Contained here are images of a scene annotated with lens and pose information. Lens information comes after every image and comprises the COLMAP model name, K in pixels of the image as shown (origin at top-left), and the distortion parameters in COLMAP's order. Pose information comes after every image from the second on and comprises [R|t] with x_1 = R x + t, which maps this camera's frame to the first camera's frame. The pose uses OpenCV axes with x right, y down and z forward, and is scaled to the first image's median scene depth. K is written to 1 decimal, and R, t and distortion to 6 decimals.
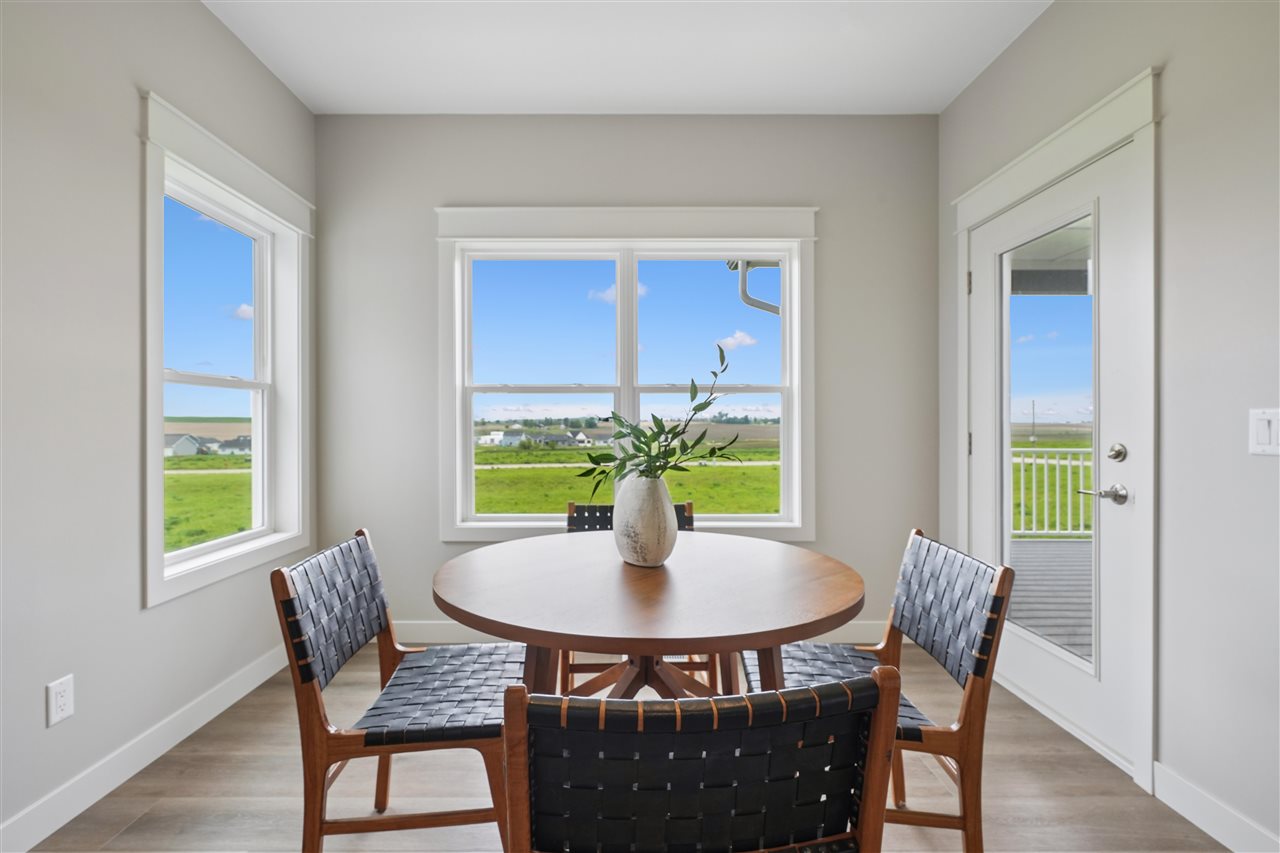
lens RADIAL K [[582.7, 0, 631.9], [0, 582.7, 423.8], [0, 0, 1]] dist [-0.000786, 0.001327]
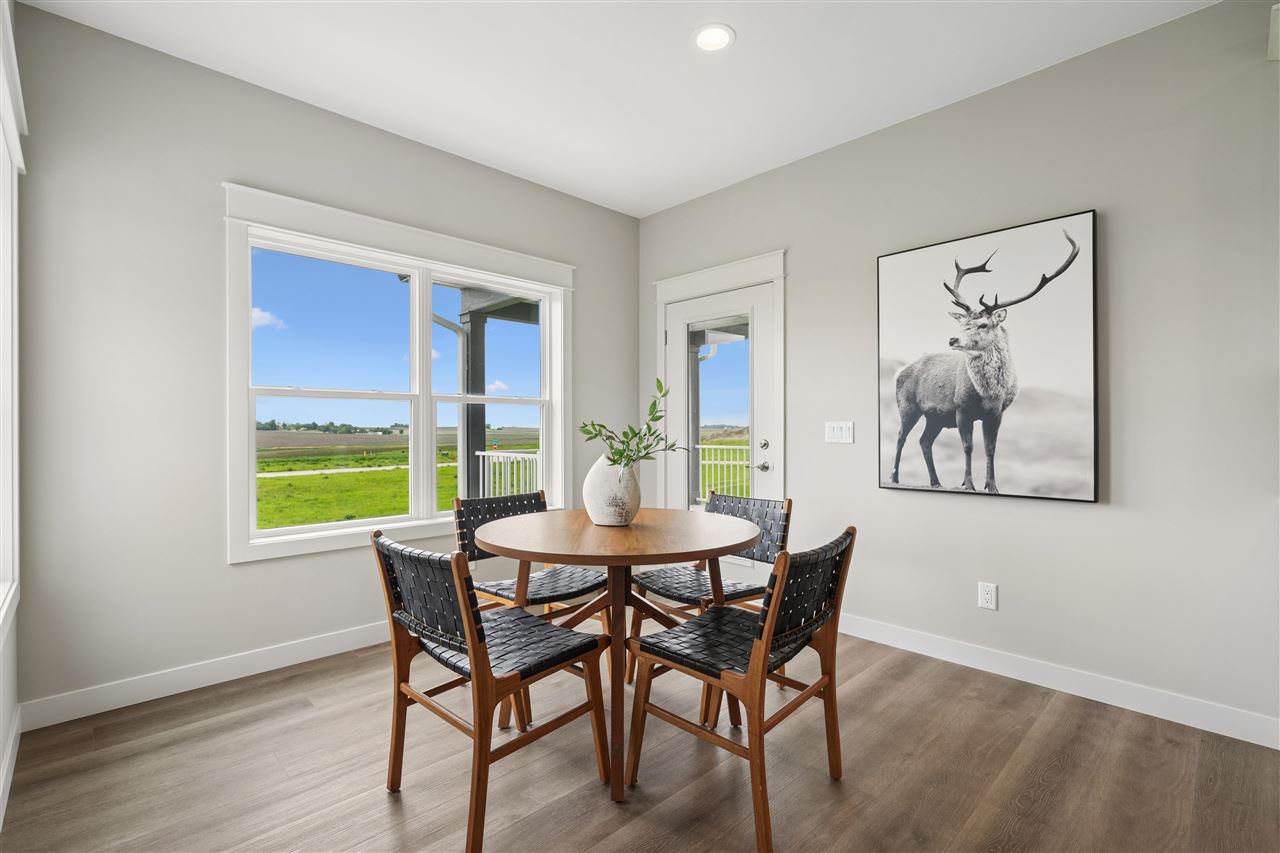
lens RADIAL K [[582.7, 0, 616.1], [0, 582.7, 427.6], [0, 0, 1]] dist [-0.000786, 0.001327]
pose [[0.733598, 0.000633, 0.679584, -0.514103], [0.001650, 0.999995, -0.002712, -0.000268], [-0.679582, 0.003111, 0.733593, -0.037623]]
